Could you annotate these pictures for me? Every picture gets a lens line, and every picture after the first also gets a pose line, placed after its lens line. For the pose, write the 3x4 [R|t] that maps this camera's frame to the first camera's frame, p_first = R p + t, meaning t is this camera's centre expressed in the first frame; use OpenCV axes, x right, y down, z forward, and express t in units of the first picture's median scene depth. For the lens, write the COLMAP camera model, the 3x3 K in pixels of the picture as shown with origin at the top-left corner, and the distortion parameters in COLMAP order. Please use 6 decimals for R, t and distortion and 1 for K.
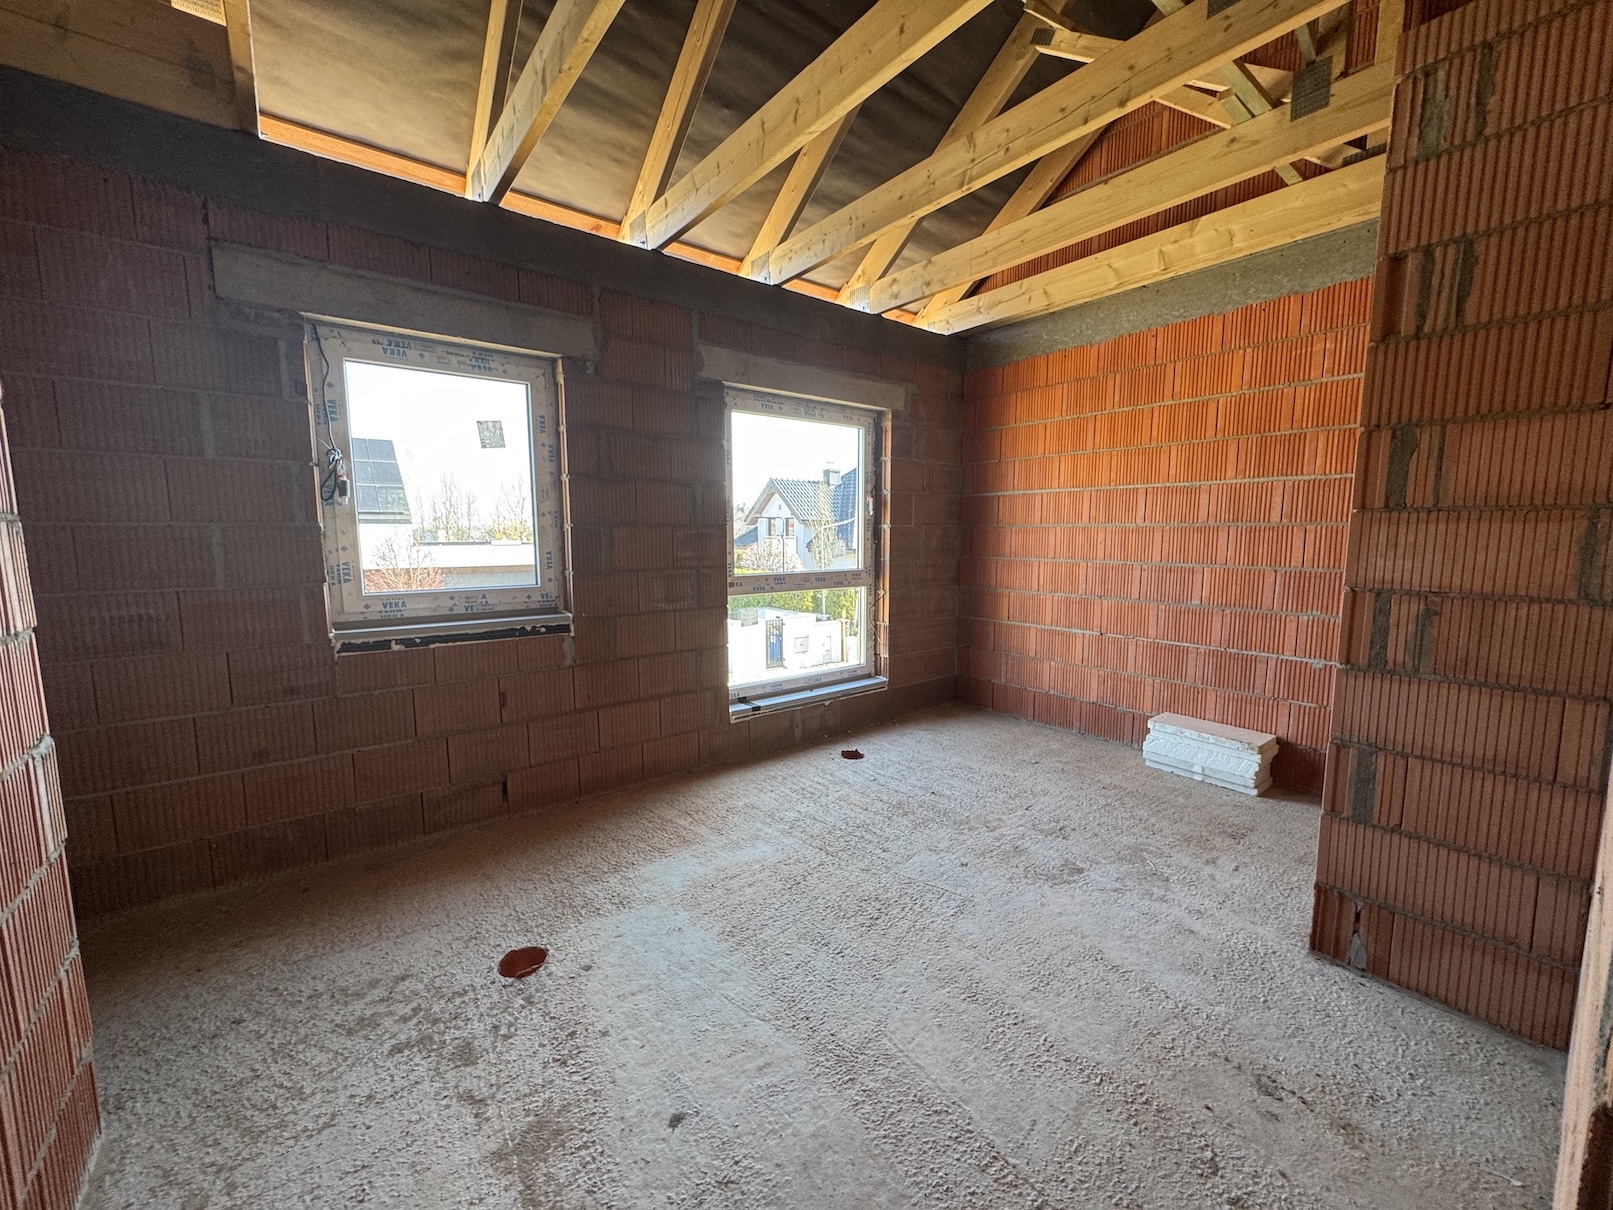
lens RADIAL K [[640.9, 0, 805.9], [0, 640.9, 605.3], [0, 0, 1]] dist [-0.001296, -0.000187]
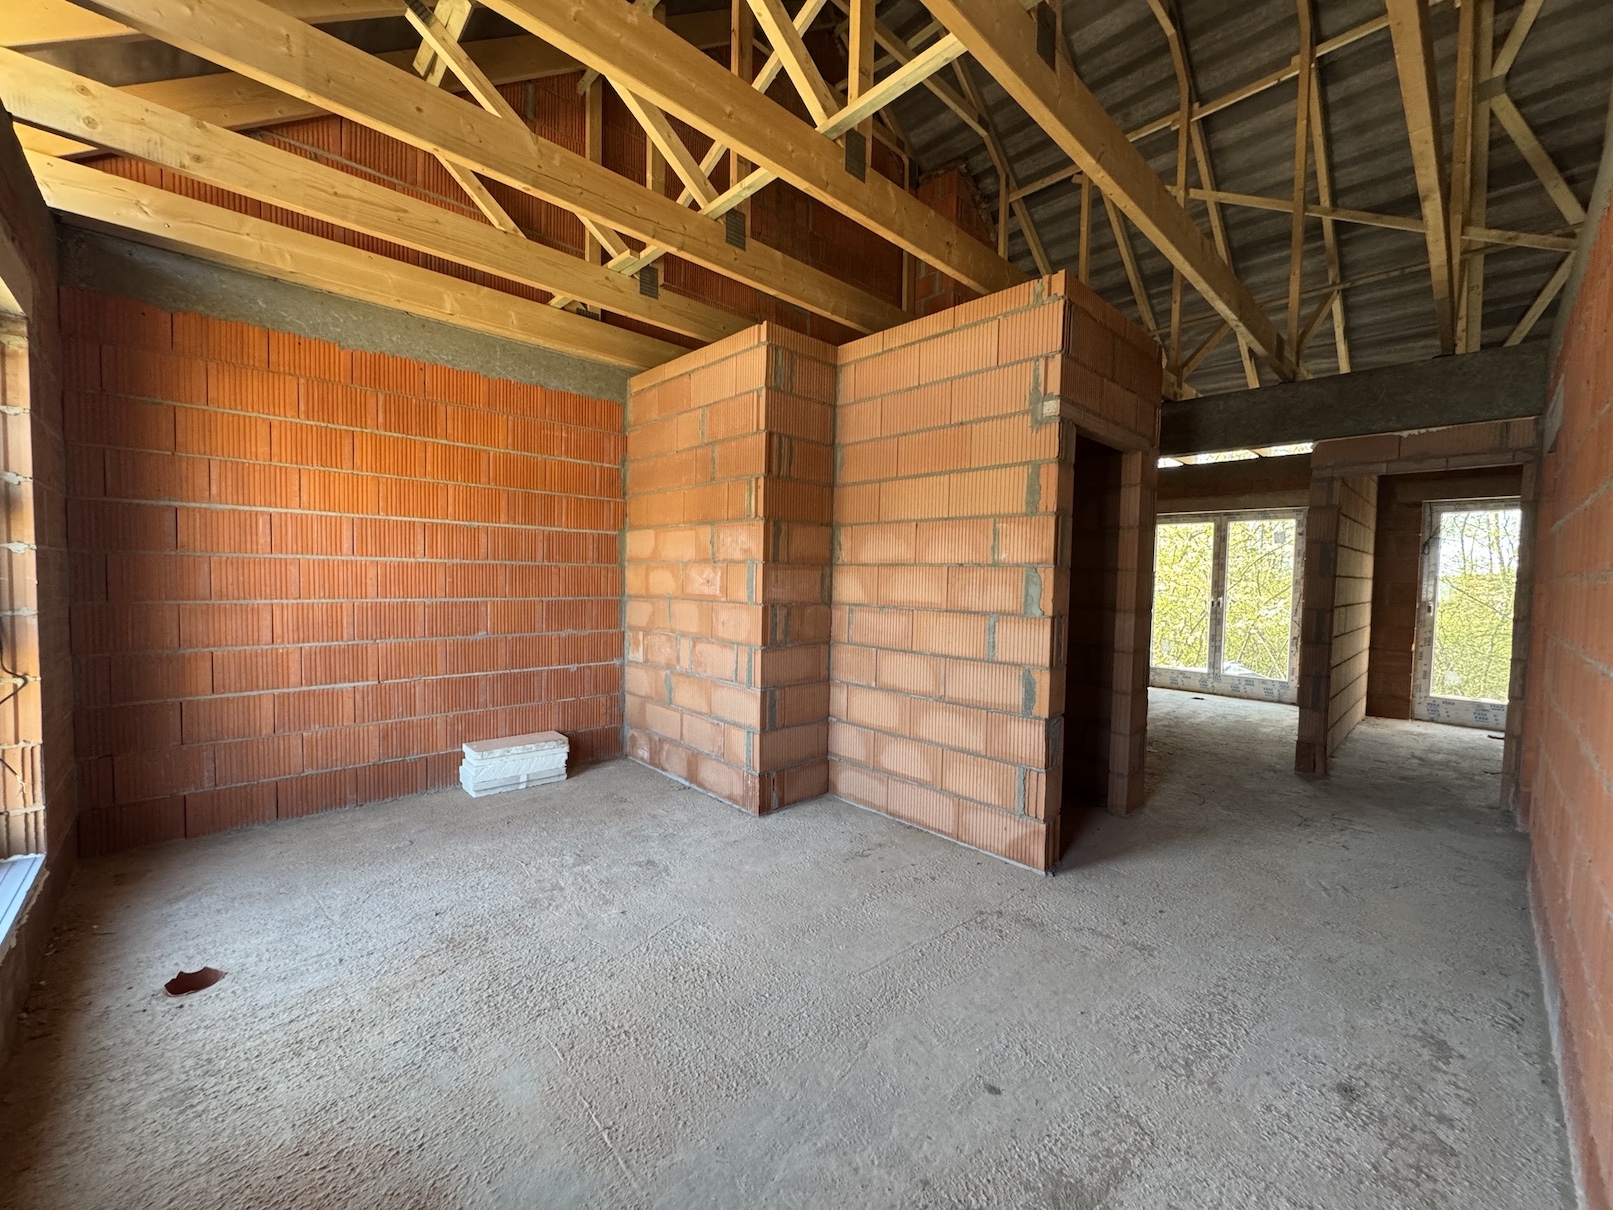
lens RADIAL K [[640.9, 0, 805.9], [0, 640.9, 605.3], [0, 0, 1]] dist [-0.001296, -0.000187]
pose [[-0.093300, -0.045050, 0.994618, -0.651735], [0.094639, 0.994051, 0.053902, -0.073726], [-0.991130, 0.099159, -0.088481, 0.694194]]
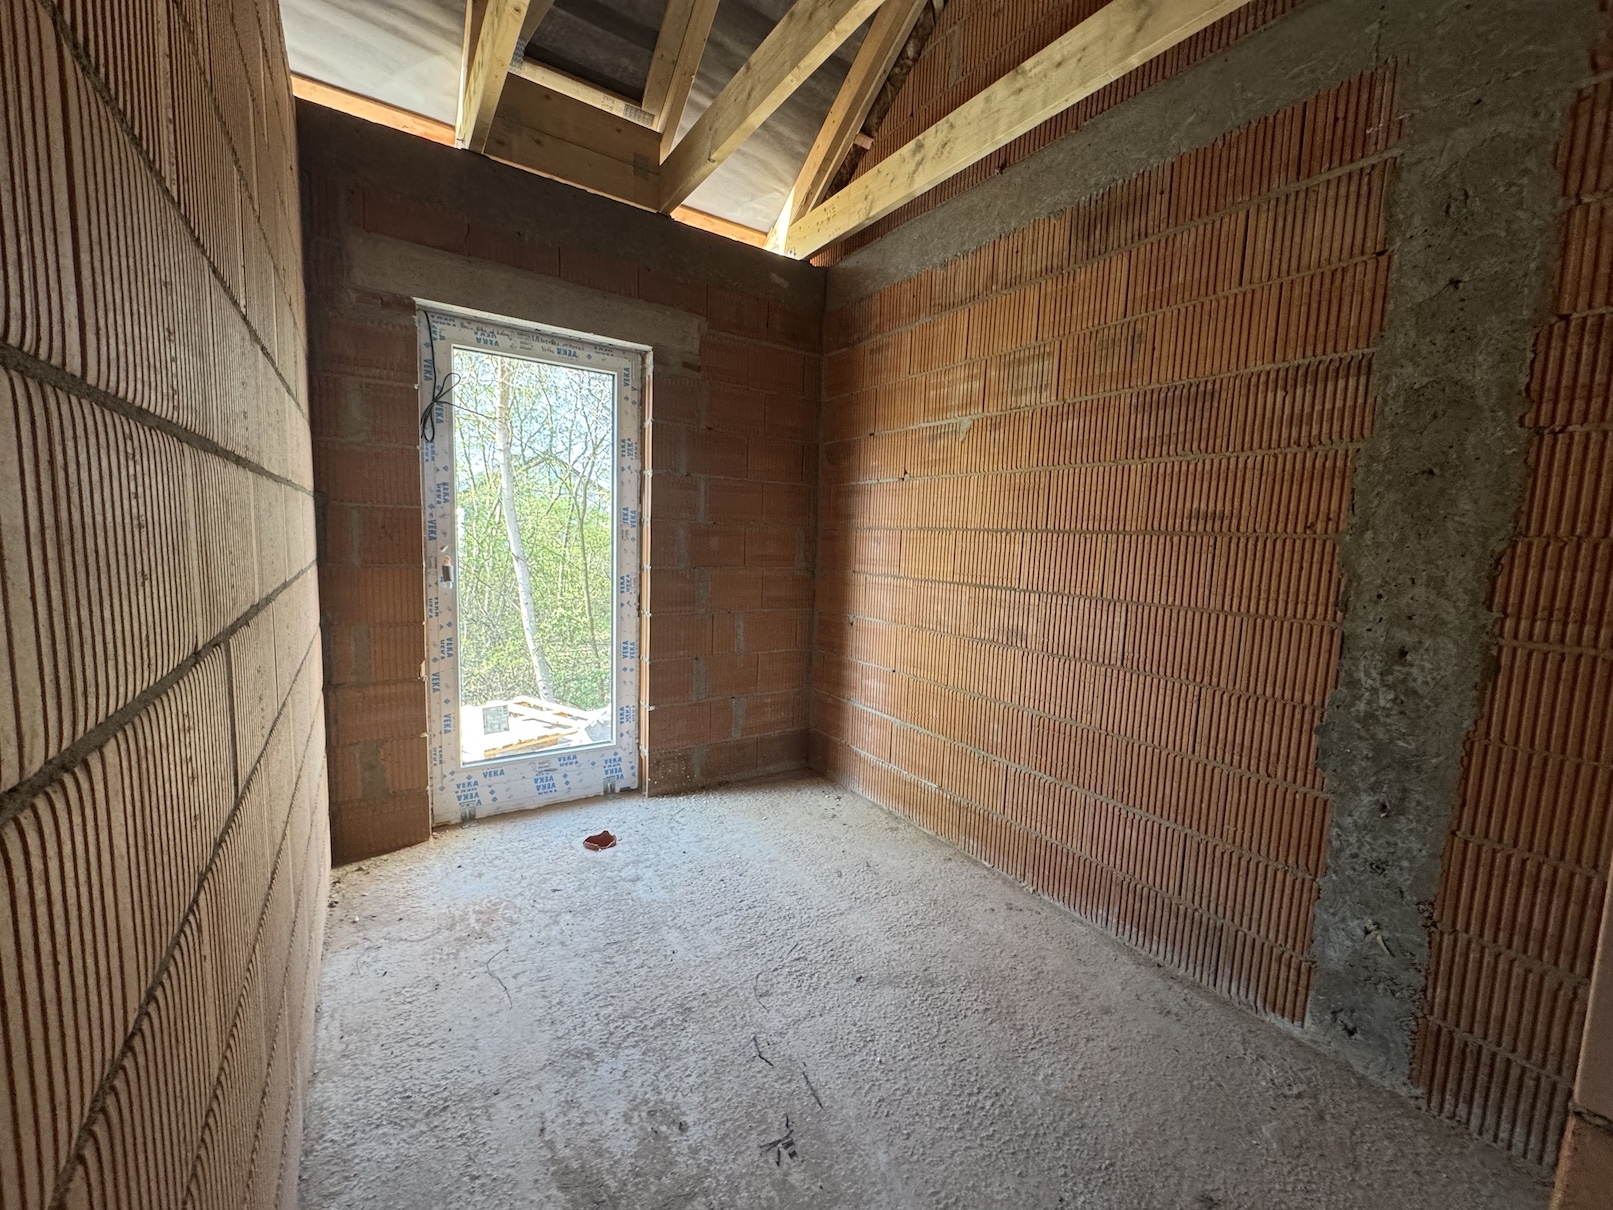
lens RADIAL K [[640.9, 0, 805.9], [0, 640.9, 605.3], [0, 0, 1]] dist [-0.001296, -0.000187]
pose [[-0.996714, -0.042965, 0.068666, 0.724565], [-0.026881, 0.975138, 0.219962, 0.083212], [-0.076410, 0.217393, -0.973089, -0.721162]]
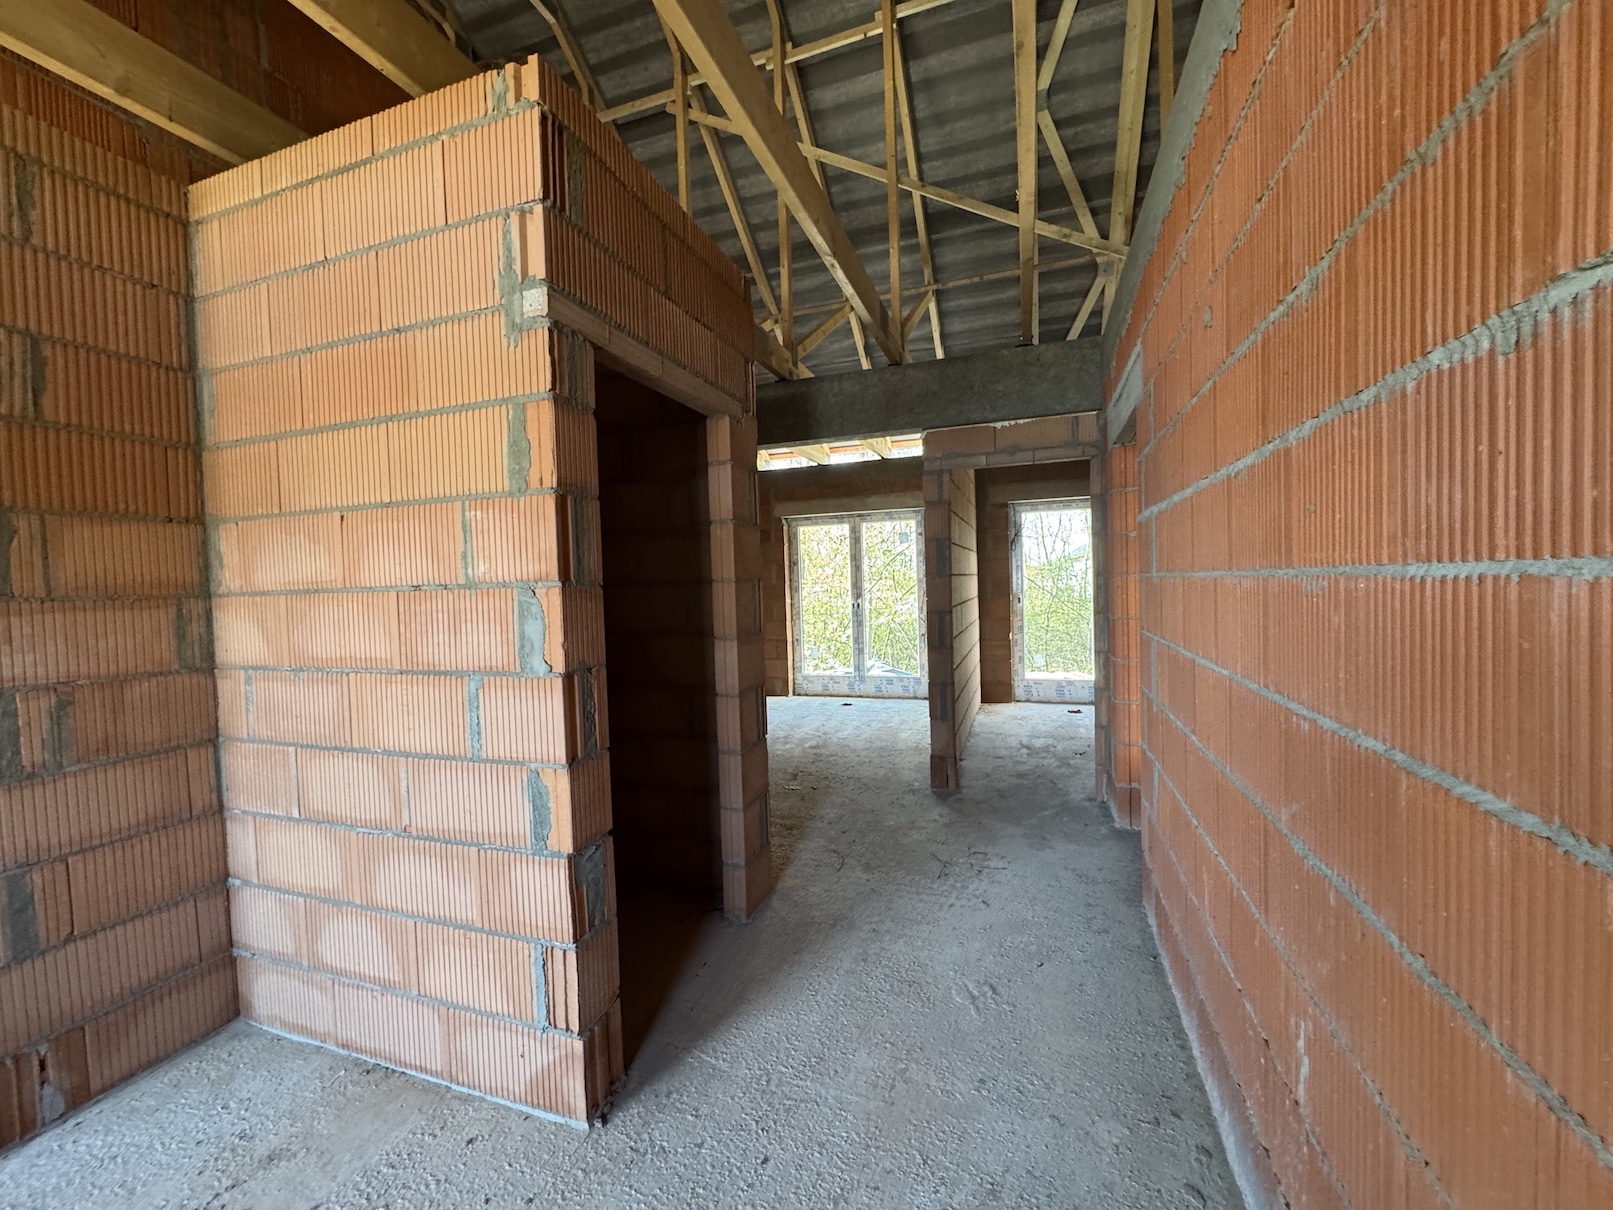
lens RADIAL K [[640.9, 0, 805.9], [0, 640.9, 605.3], [0, 0, 1]] dist [-0.001296, -0.000187]
pose [[-0.536218, -0.010098, 0.844019, -0.281855], [0.128807, 0.987238, 0.093645, -0.050888], [-0.834194, 0.158930, -0.528074, 0.337615]]
